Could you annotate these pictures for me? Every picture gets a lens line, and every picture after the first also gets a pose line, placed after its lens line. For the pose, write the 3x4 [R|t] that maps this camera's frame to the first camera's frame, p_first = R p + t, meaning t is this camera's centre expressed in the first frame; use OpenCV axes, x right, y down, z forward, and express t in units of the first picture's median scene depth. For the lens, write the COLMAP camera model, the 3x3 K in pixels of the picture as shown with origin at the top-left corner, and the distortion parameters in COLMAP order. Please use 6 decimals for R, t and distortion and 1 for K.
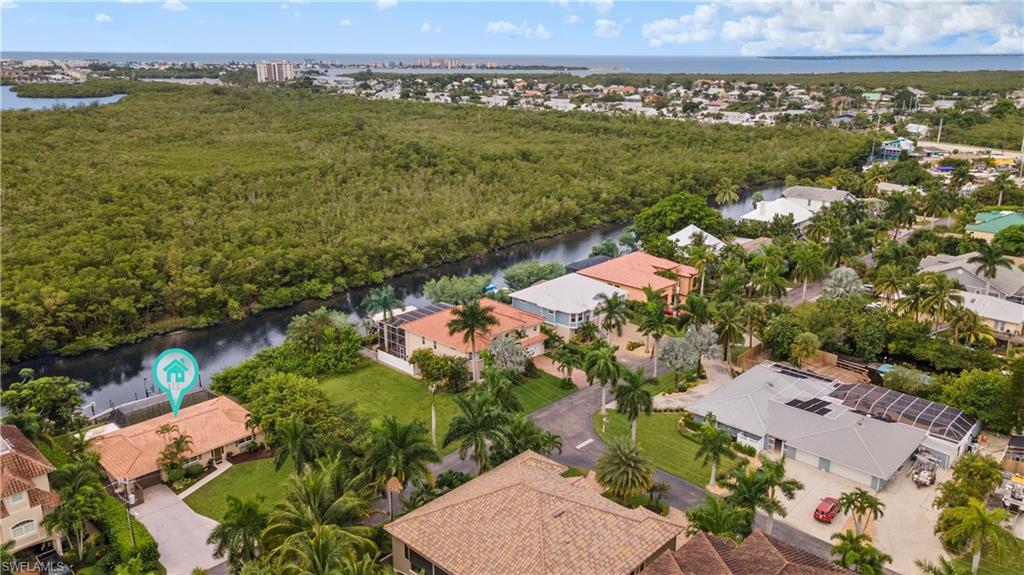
lens RADIAL K [[752.4, 0, 512.0], [0, 752.4, 287.5], [0, 0, 1]] dist [0.042565, 0.003611]
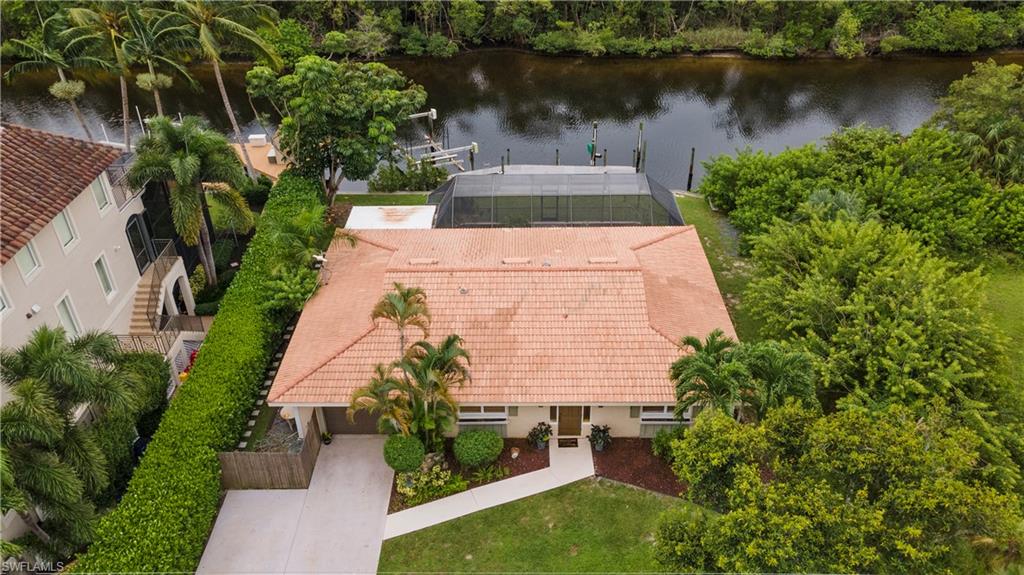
lens RADIAL K [[752.4, 0, 512.0], [0, 752.4, 287.5], [0, 0, 1]] dist [0.042565, 0.003611]
pose [[0.680179, 0.399740, -0.614462, -0.165676], [-0.197190, 0.907110, 0.371843, 0.041624], [0.706025, -0.131754, 0.695823, 0.549547]]
